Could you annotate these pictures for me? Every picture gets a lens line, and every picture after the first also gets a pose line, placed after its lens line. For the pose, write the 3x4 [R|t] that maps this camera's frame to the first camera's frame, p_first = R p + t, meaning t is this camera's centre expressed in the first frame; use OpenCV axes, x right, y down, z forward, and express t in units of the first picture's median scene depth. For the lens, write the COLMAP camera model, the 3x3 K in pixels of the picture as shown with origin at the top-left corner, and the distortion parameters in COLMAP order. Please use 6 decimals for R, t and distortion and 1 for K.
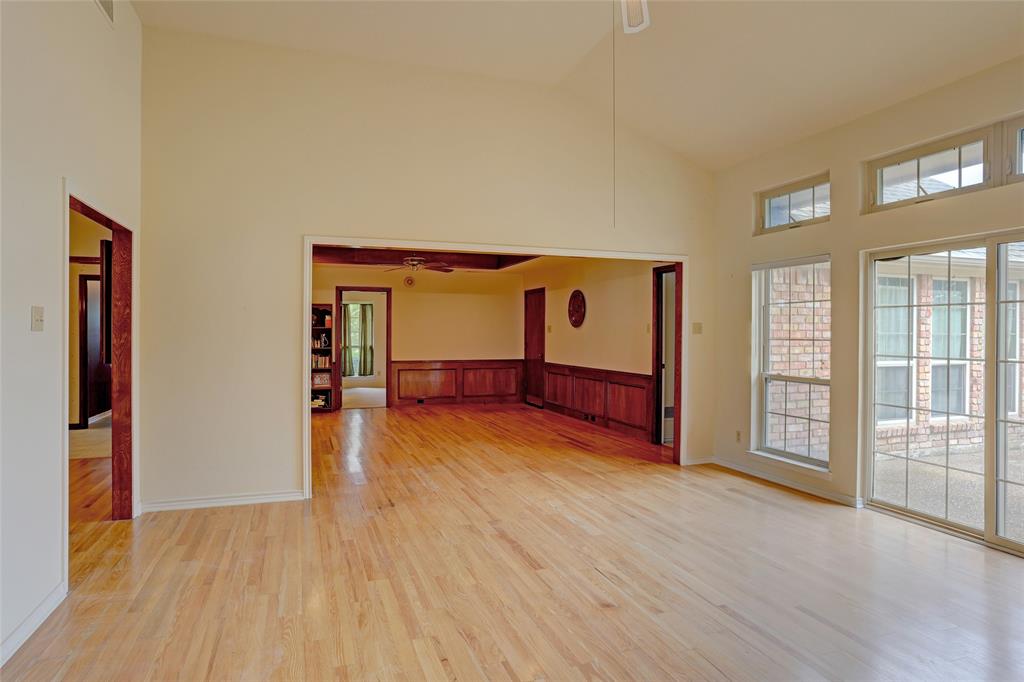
lens RADIAL K [[597.2, 0, 502.8], [0, 597.2, 340.6], [0, 0, 1]] dist [-0.018192, 0.024027]
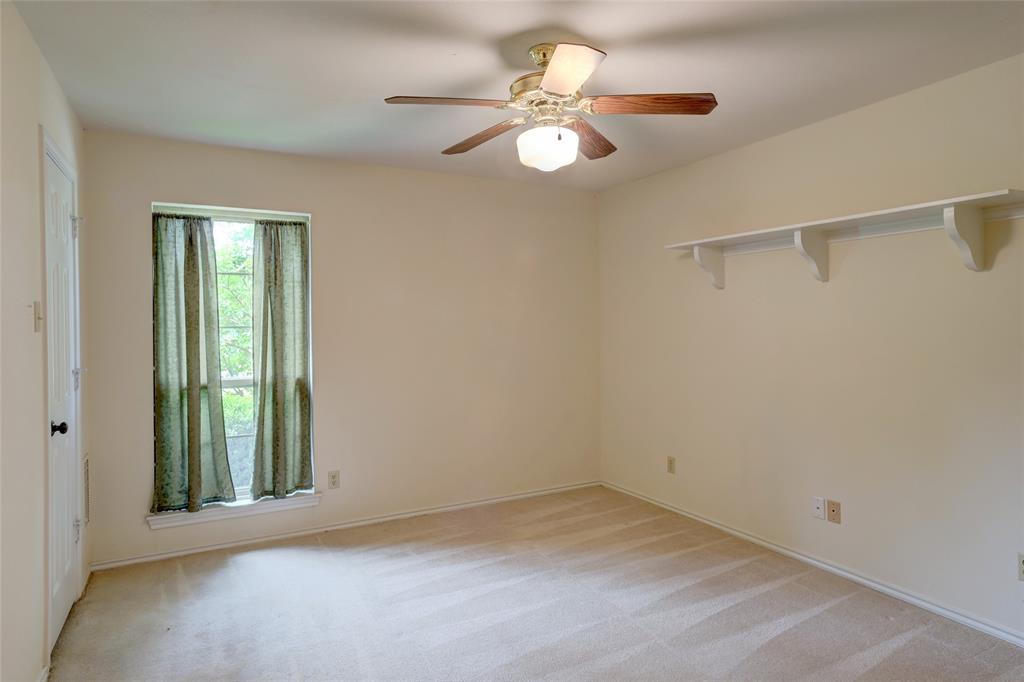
lens RADIAL K [[597.2, 0, 514.7], [0, 597.2, 338.7], [0, 0, 1]] dist [-0.018192, 0.024027]
pose [[0.987520, -0.007202, 0.157327, -0.169670], [0.005022, 0.999886, 0.014253, -0.012460], [-0.157411, -0.013285, 0.987444, 0.726987]]
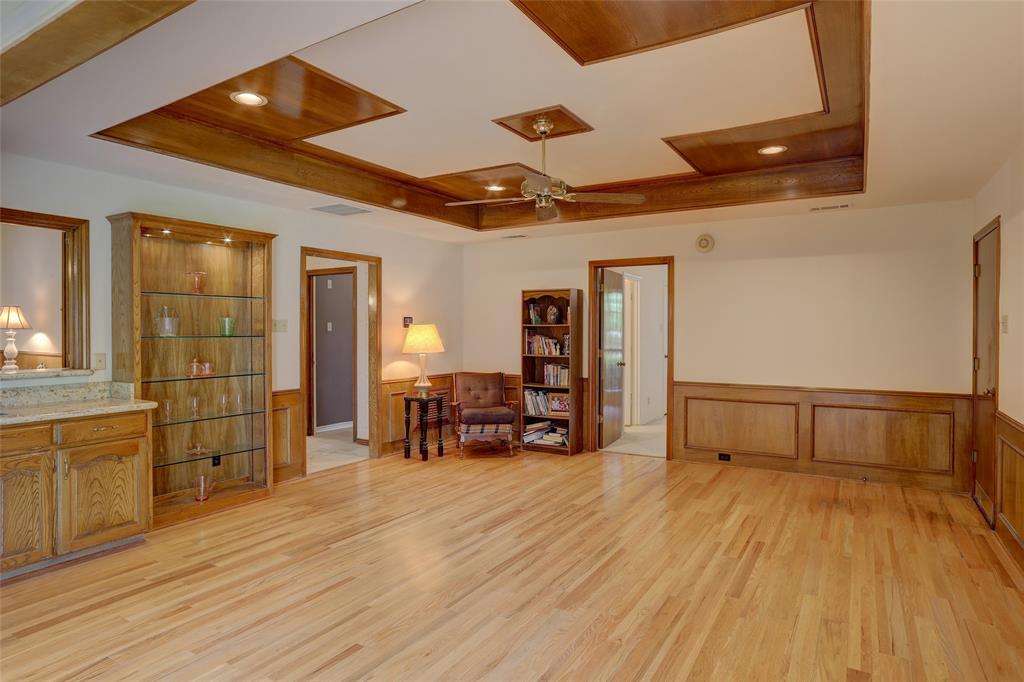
lens RADIAL K [[597.2, 0, 512.9], [0, 597.2, 339.4], [0, 0, 1]] dist [-0.018192, 0.024027]
pose [[0.645039, 0.008948, -0.764097, 0.159100], [-0.005895, 0.999960, 0.006733, -0.009923], [0.764127, 0.000162, 0.645066, 0.499879]]
